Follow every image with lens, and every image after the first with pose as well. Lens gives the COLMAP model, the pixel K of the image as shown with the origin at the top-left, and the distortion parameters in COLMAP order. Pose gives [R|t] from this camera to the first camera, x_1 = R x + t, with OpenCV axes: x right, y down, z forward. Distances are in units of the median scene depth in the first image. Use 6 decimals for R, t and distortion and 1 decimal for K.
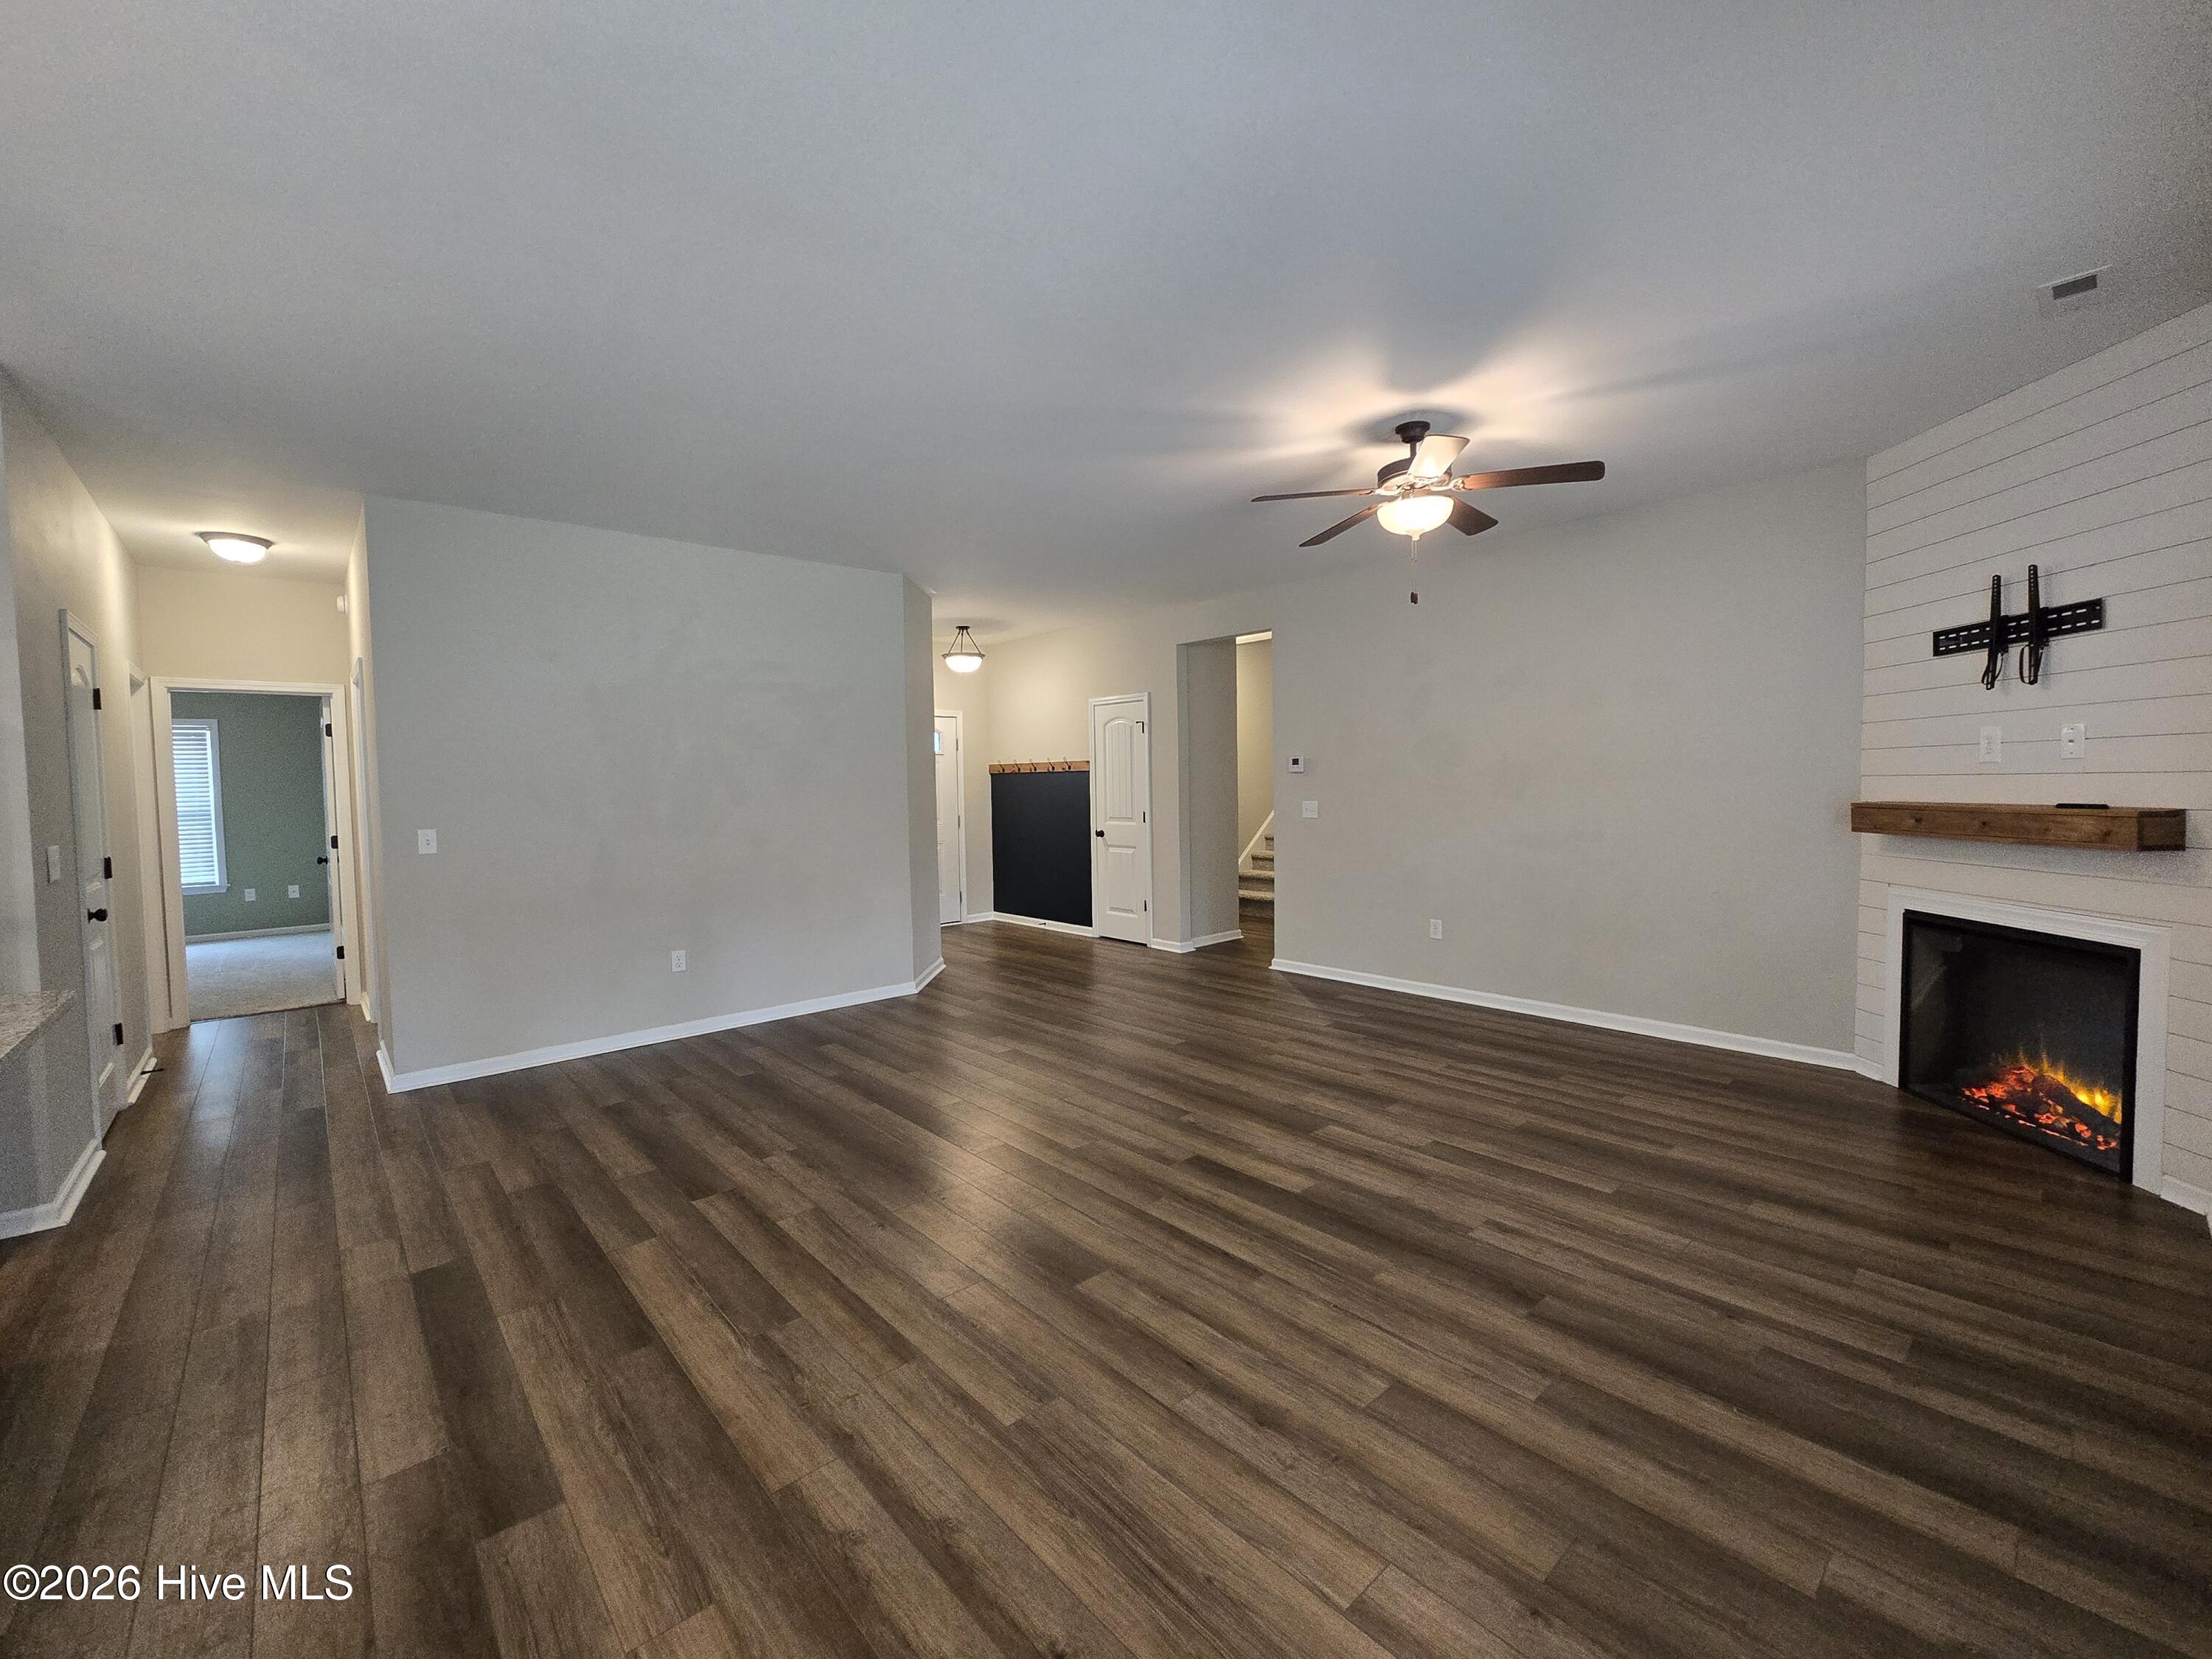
lens RADIAL K [[889.1, 0, 1109.4], [0, 889.1, 834.3], [0, 0, 1]] dist [0.000184, 0.000029]
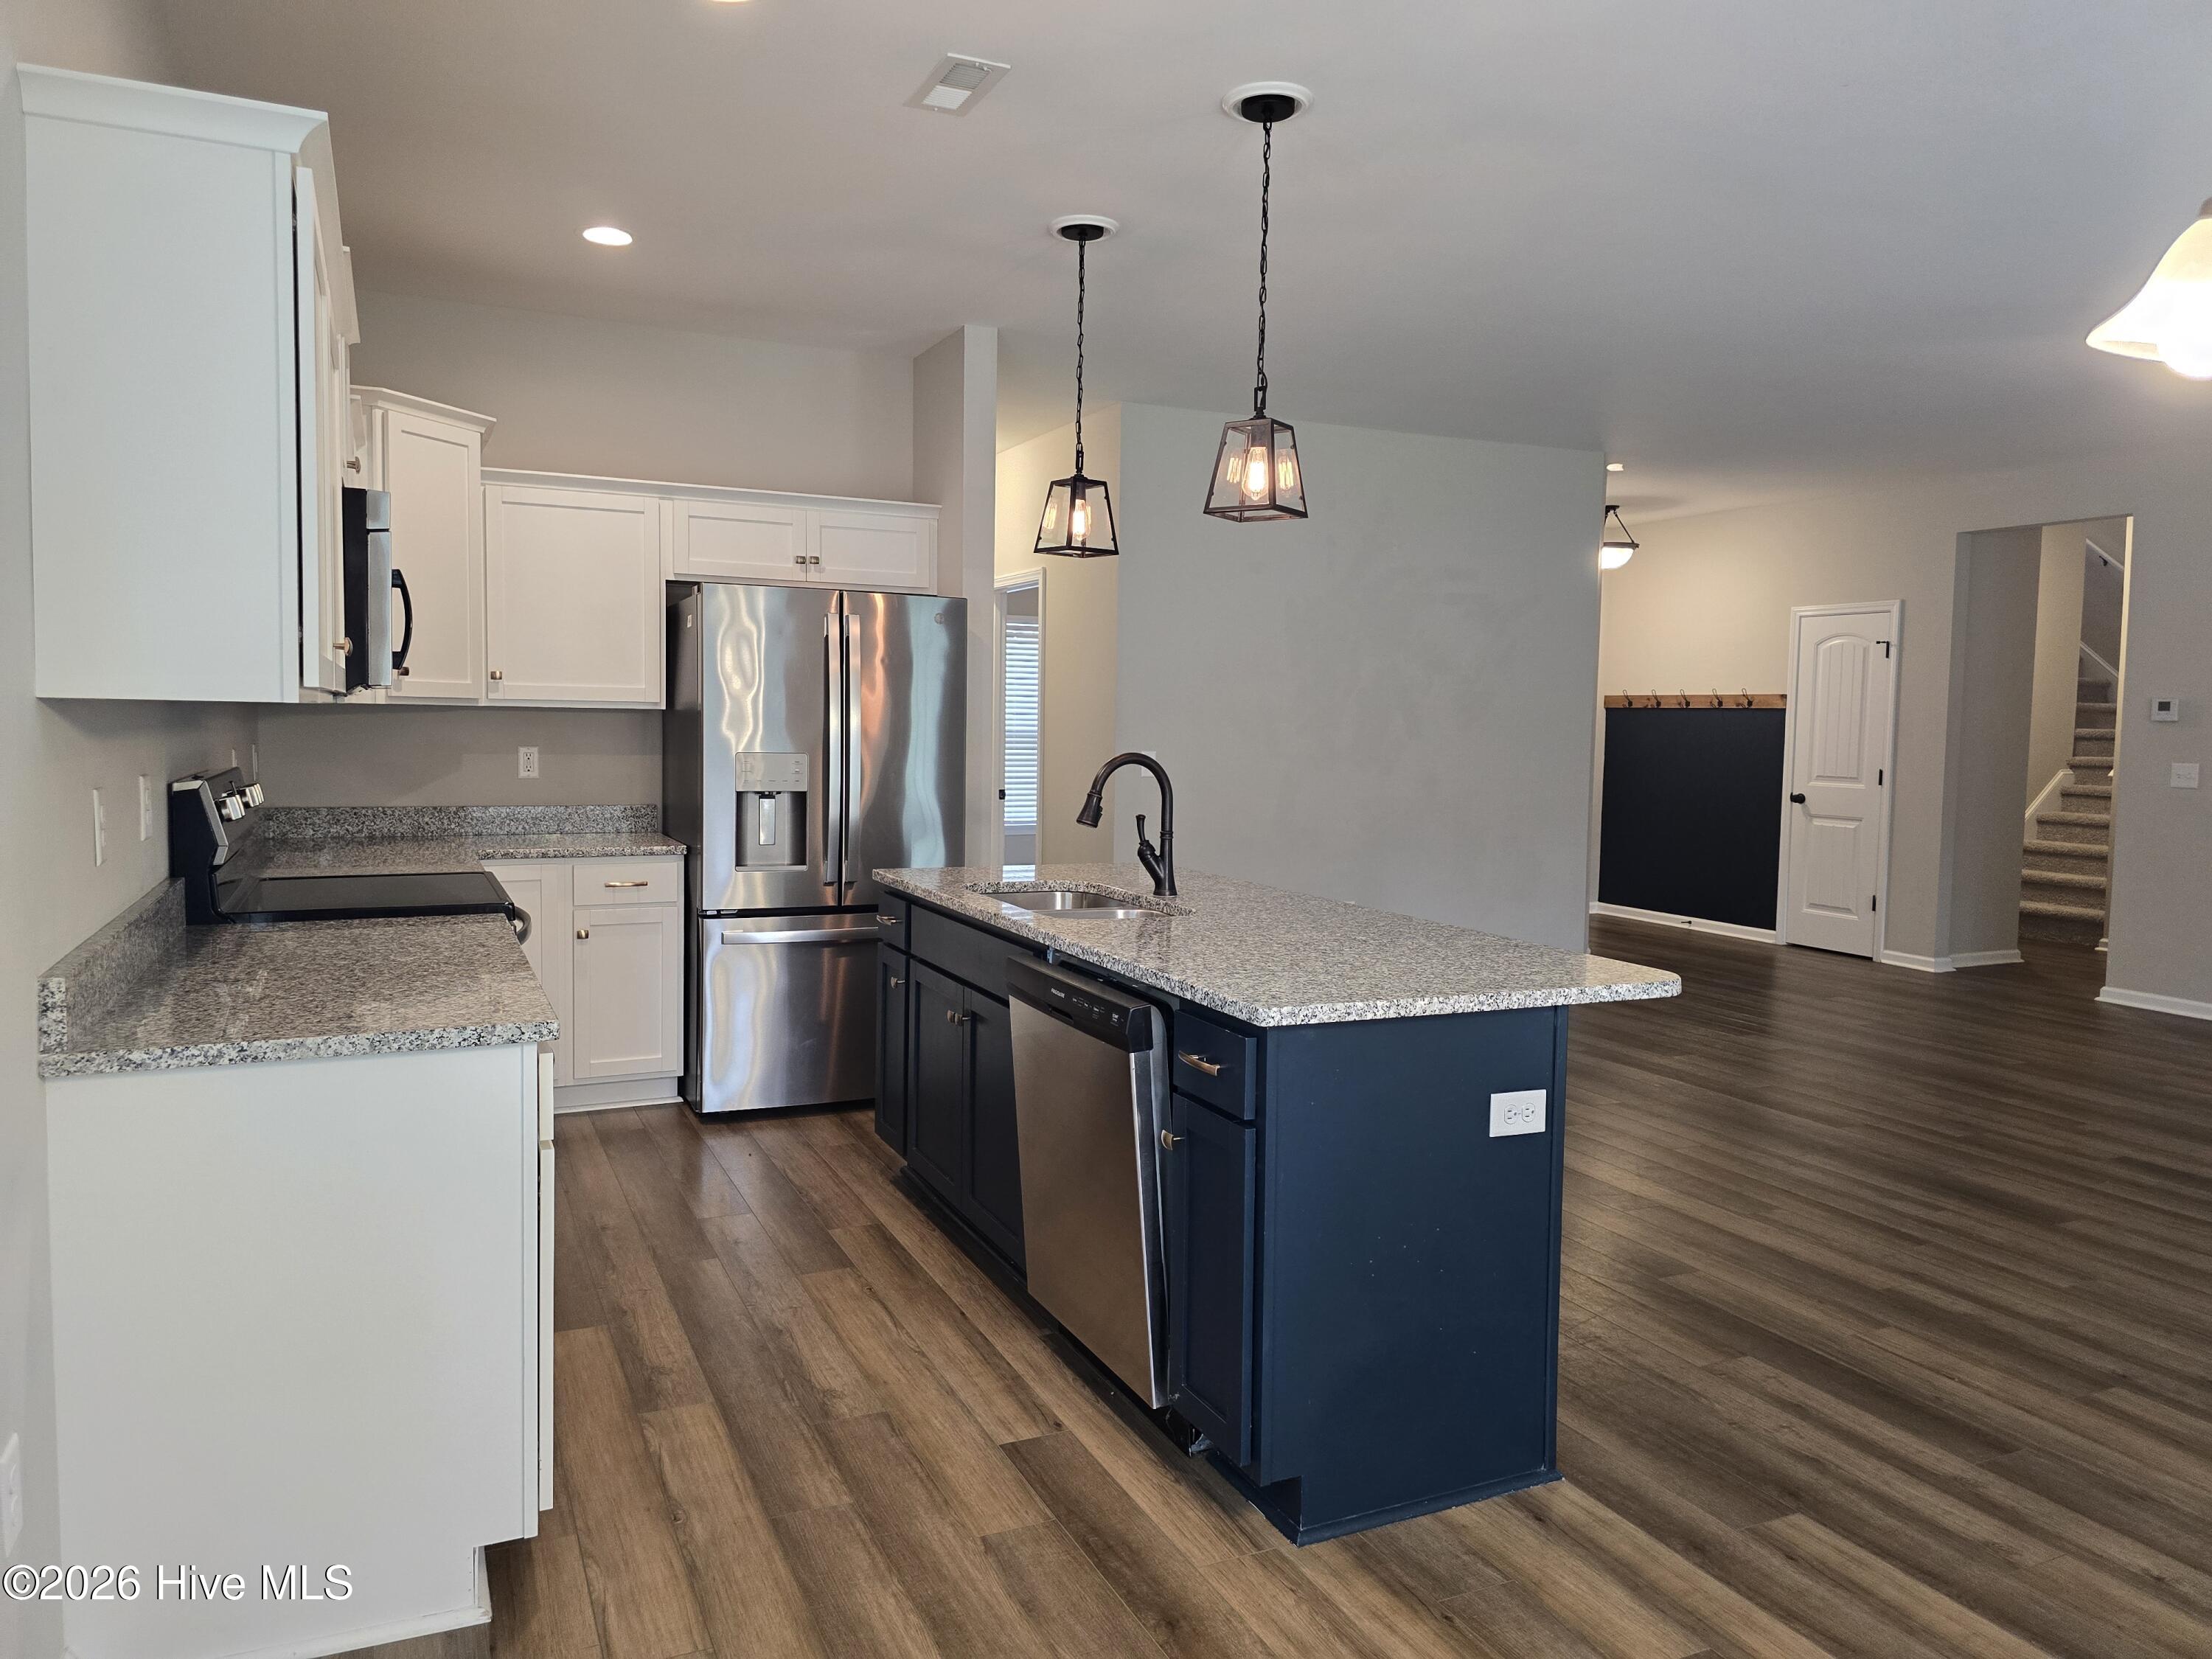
lens RADIAL K [[1487.1, 0, 1101.1], [0, 1487.1, 811.8], [0, 0, 1]] dist [0.001596, -0.001177]
pose [[0.952641, 0.054084, -0.299250, -0.194035], [-0.052580, 0.998531, 0.013084, 0.024763], [0.299518, 0.003270, 0.954085, -0.307296]]
